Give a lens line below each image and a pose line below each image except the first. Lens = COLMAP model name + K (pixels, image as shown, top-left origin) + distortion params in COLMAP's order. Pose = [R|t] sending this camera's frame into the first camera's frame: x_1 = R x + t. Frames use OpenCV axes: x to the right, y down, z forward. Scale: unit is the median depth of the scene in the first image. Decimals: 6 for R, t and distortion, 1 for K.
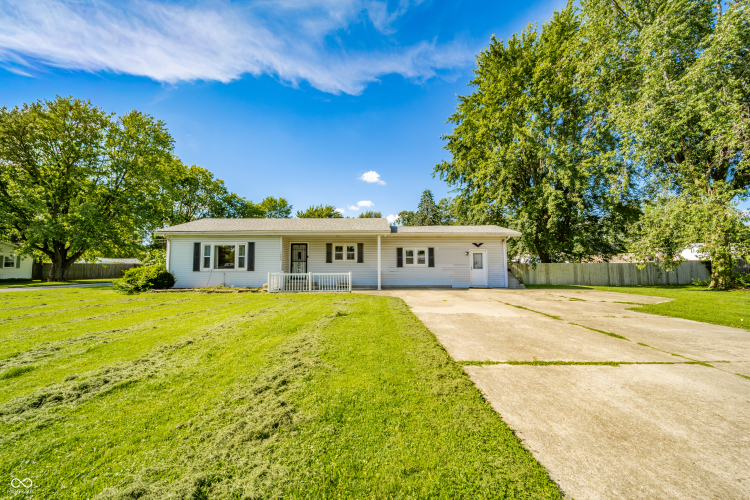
lens RADIAL K [[265.7, 0, 381.2], [0, 265.7, 249.4], [0, 0, 1]] dist [-0.000297, -0.000210]
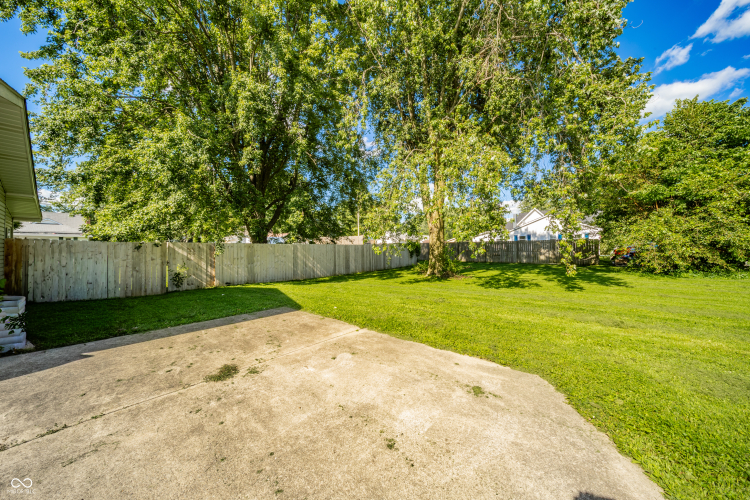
lens RADIAL K [[266.5, 0, 376.9], [0, 266.5, 251.1], [0, 0, 1]] dist [-0.000481, -0.000211]
pose [[0.652403, 0.004649, 0.757858, 0.399160], [-0.061421, 0.997016, 0.046759, 0.029142], [-0.755379, -0.077054, 0.650742, 0.465580]]
